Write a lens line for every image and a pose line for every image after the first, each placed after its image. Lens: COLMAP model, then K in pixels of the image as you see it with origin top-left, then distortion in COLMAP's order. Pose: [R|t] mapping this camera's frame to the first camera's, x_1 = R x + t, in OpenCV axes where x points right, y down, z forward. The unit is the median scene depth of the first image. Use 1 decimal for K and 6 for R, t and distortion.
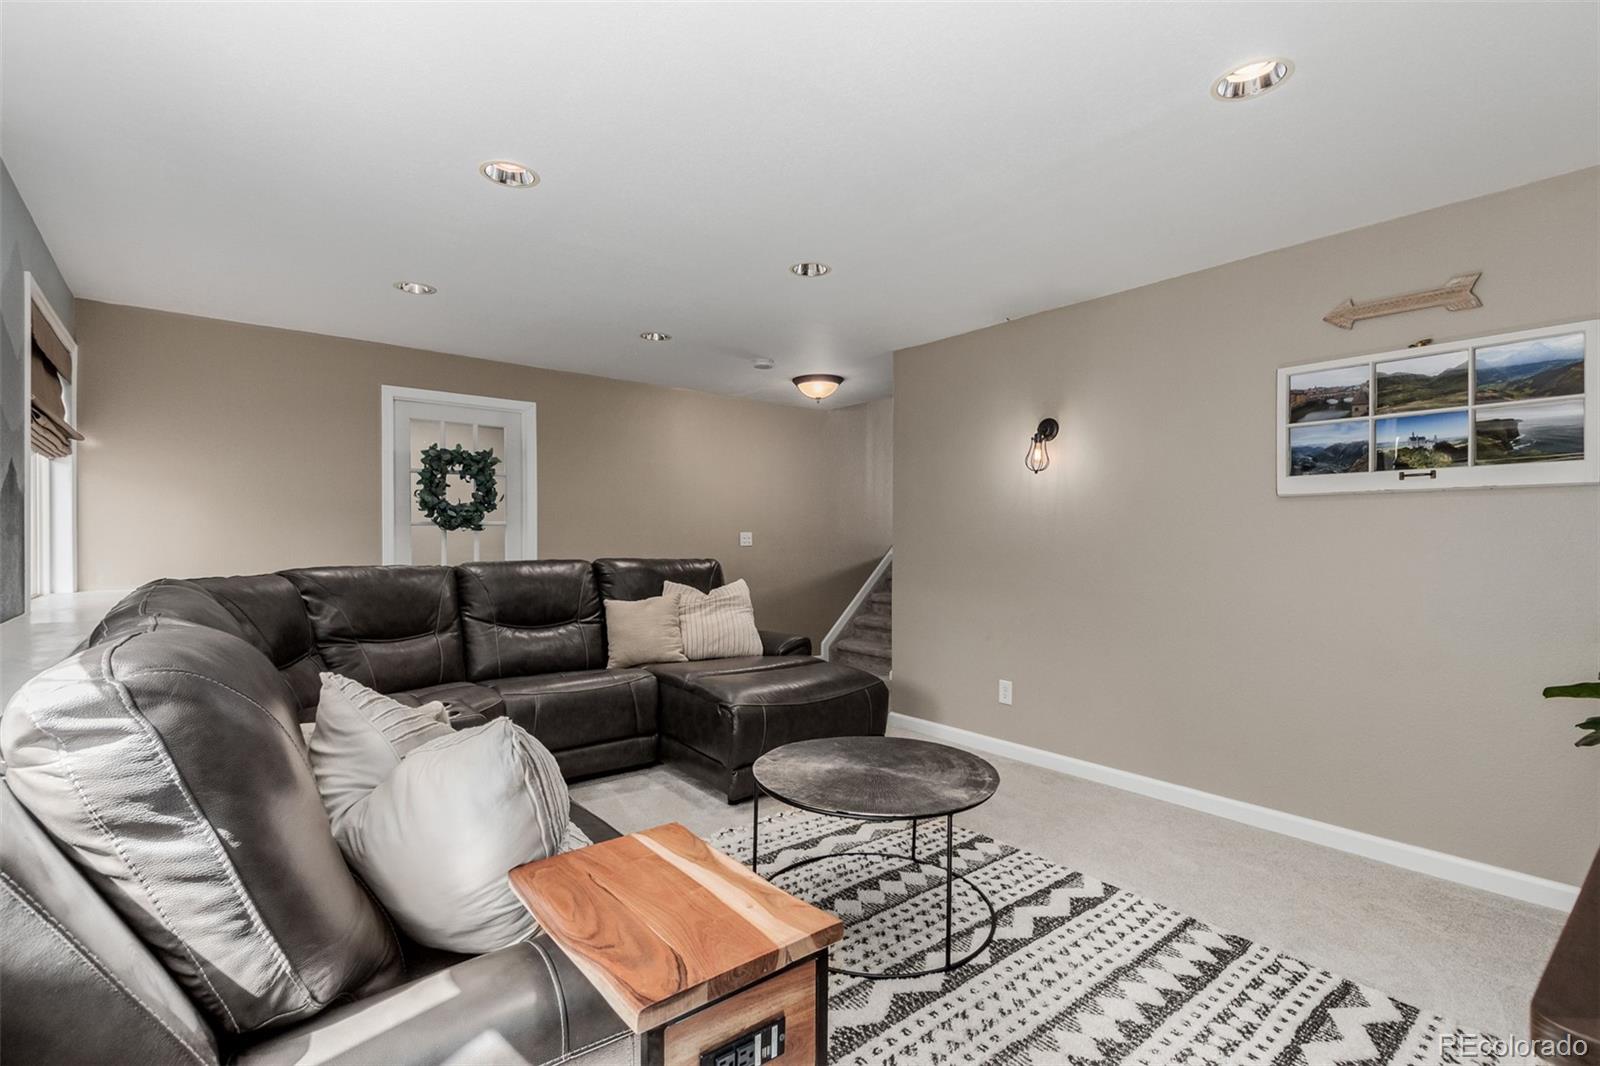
lens RADIAL K [[737.1, 0, 796.2], [0, 737.1, 536.6], [0, 0, 1]] dist [0.004509, 0.000497]
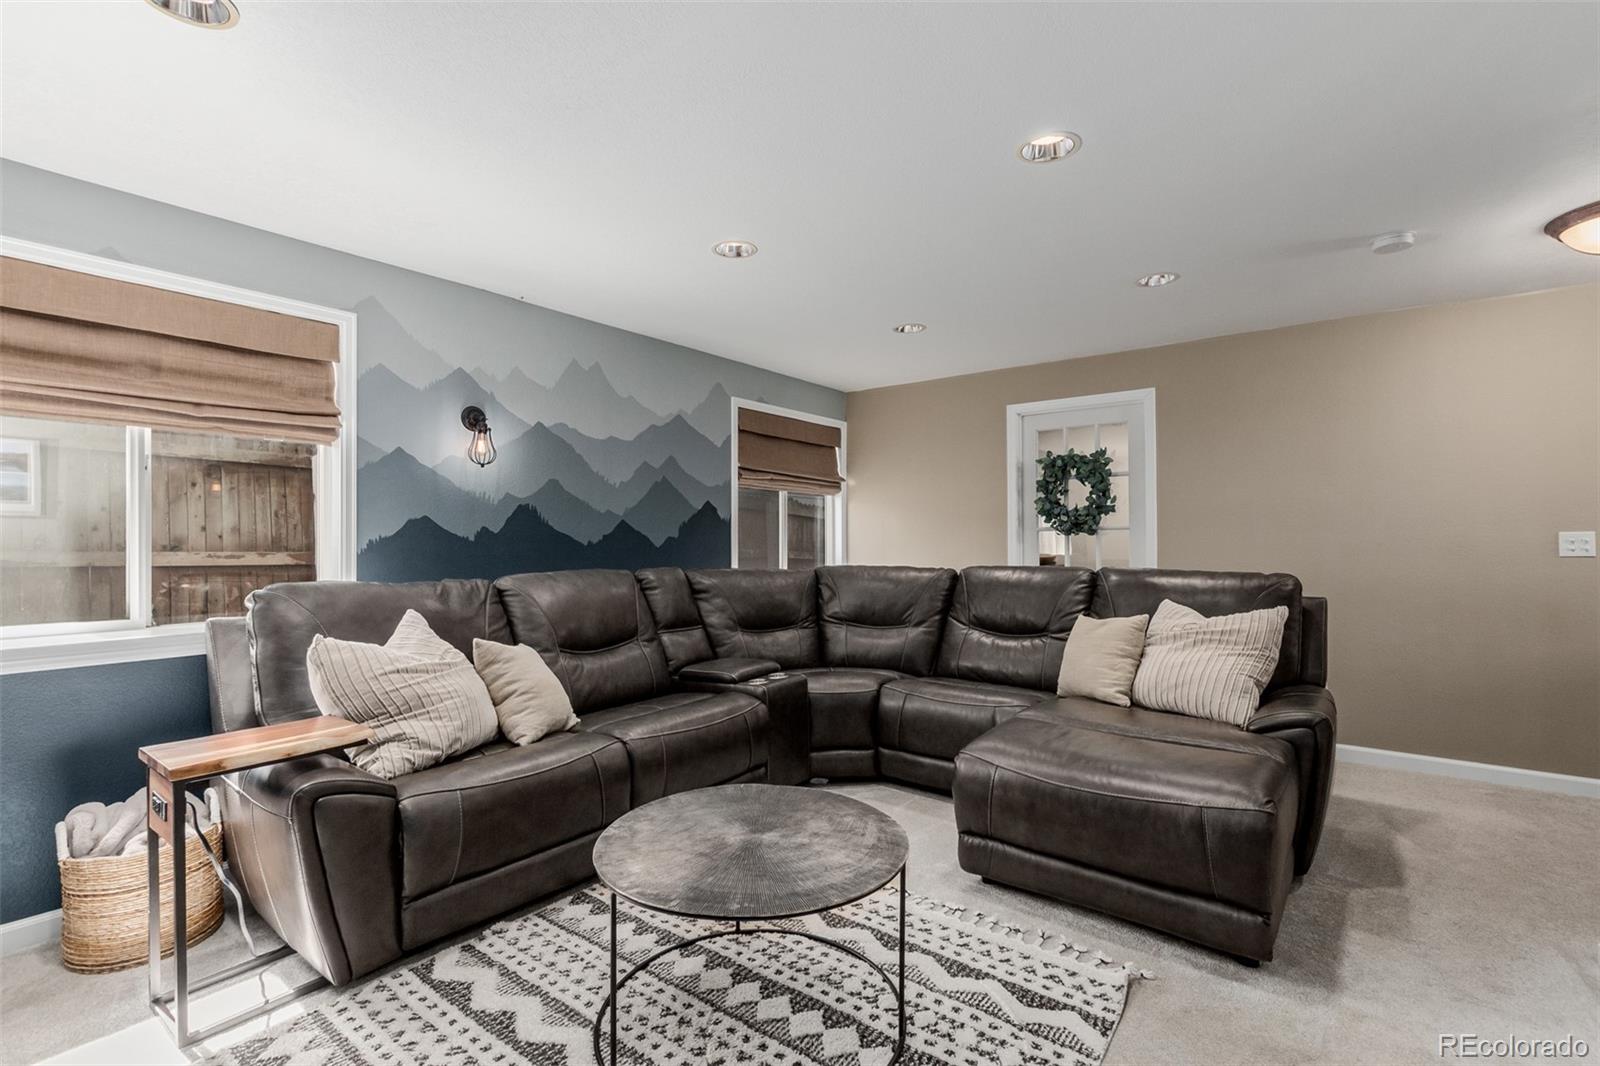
lens RADIAL K [[737.1, 0, 801.4], [0, 737.1, 540.2], [0, 0, 1]] dist [0.004509, 0.000497]
pose [[0.229247, -0.006181, -0.973349, 0.444456], [0.003031, 0.999980, -0.005636, 0.002950], [0.973364, -0.001658, 0.229261, 0.441005]]
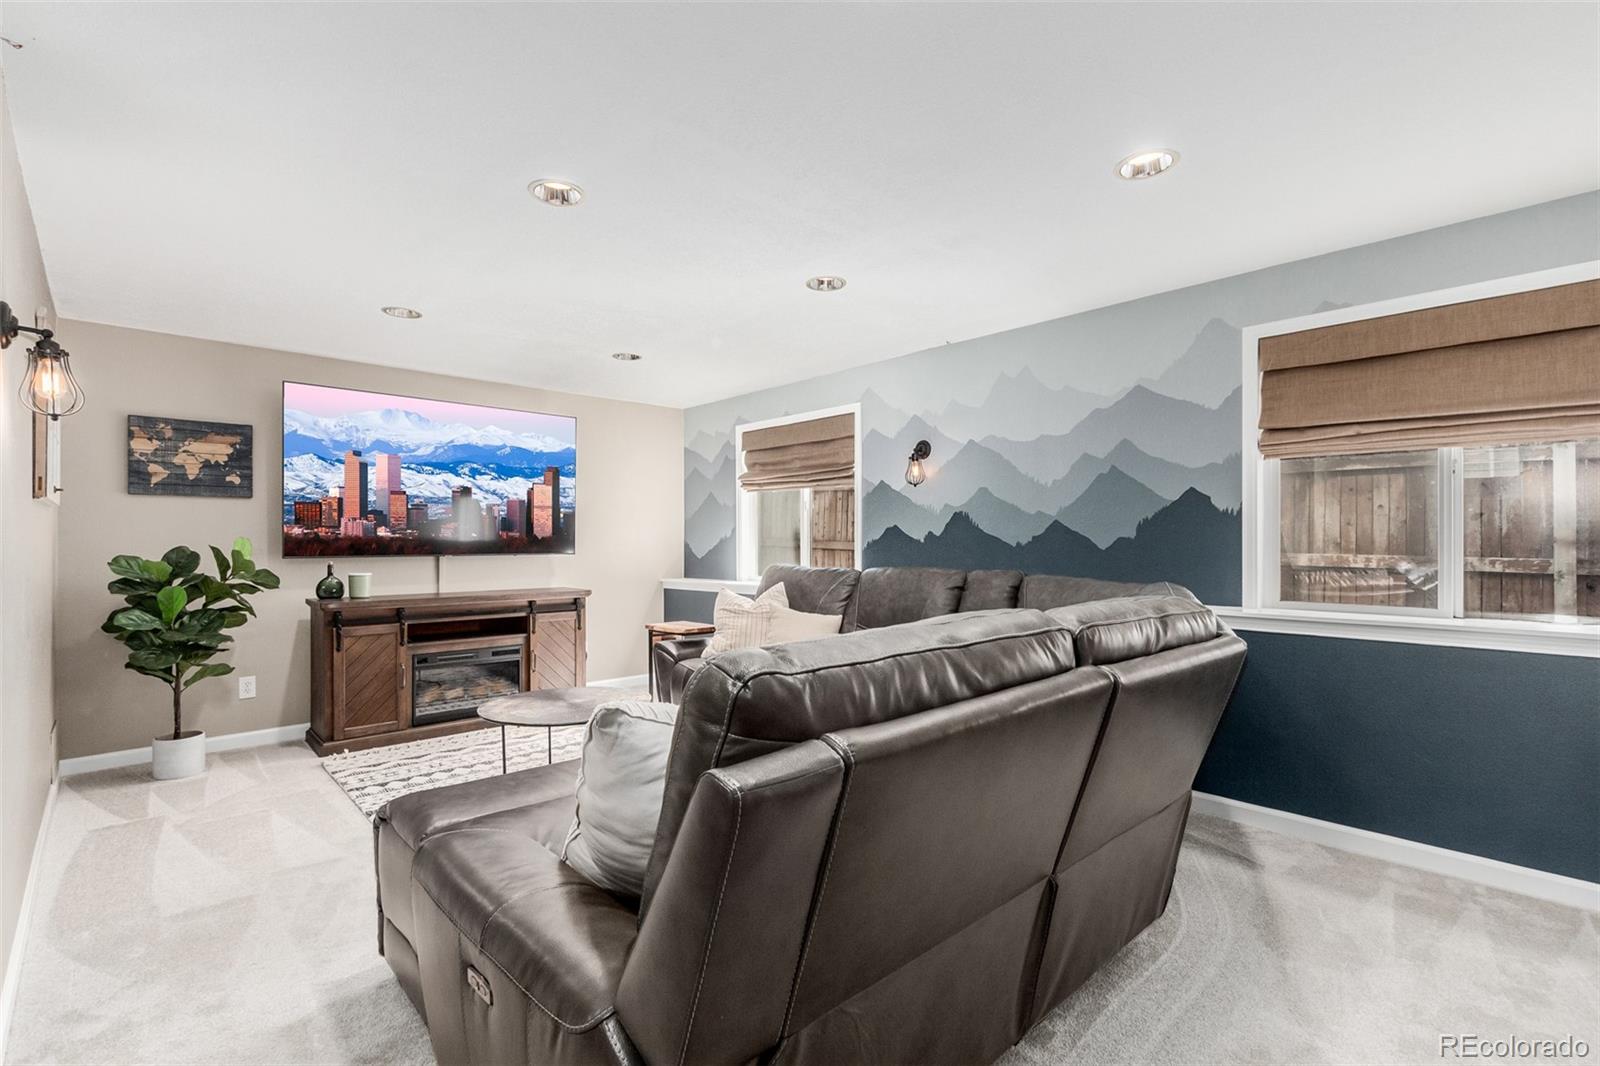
lens RADIAL K [[737.1, 0, 805.8], [0, 737.1, 536.4], [0, 0, 1]] dist [0.004509, 0.000497]
pose [[-0.996790, 0.005442, -0.079880, -0.129849], [0.005518, 0.999985, -0.000724, -0.009674], [0.079875, -0.001163, -0.996804, 1.271920]]
